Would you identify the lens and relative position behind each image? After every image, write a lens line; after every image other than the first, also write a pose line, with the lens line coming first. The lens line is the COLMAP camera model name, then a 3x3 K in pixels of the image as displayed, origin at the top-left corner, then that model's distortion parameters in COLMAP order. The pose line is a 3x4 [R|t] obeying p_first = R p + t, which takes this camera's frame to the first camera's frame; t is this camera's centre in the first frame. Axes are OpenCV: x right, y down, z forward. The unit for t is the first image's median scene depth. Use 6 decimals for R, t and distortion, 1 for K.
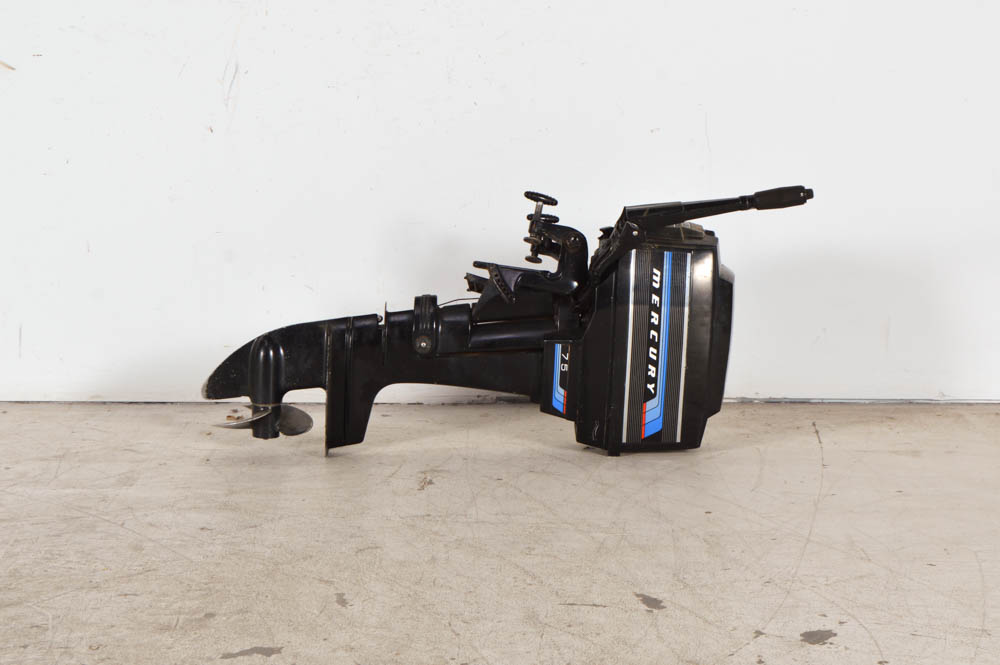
lens RADIAL K [[2054.6, 0, 500.5], [0, 2054.6, 332.8], [0, 0, 1]] dist [0.073112, 0.000000]
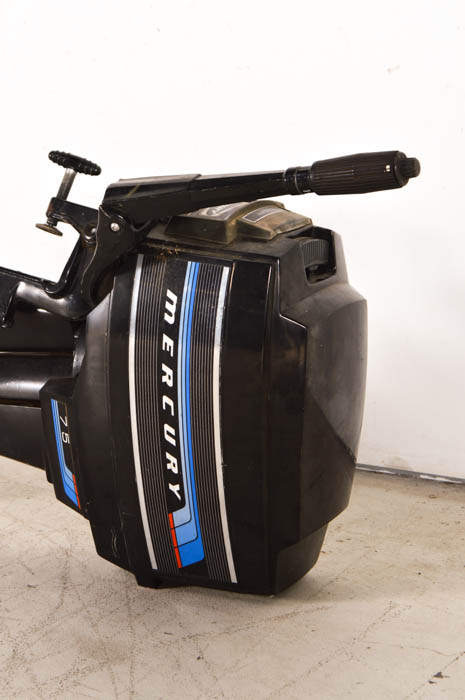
lens RADIAL K [[1438.2, 0, 231.9], [0, 1438.2, 349.2], [0, 0, 1]] dist [0.073112, 0.000000]
pose [[0.908809, 0.085198, -0.408421, 0.255253], [-0.062912, 0.995719, 0.067720, -0.042902], [0.412442, -0.035850, 0.910278, 0.636315]]
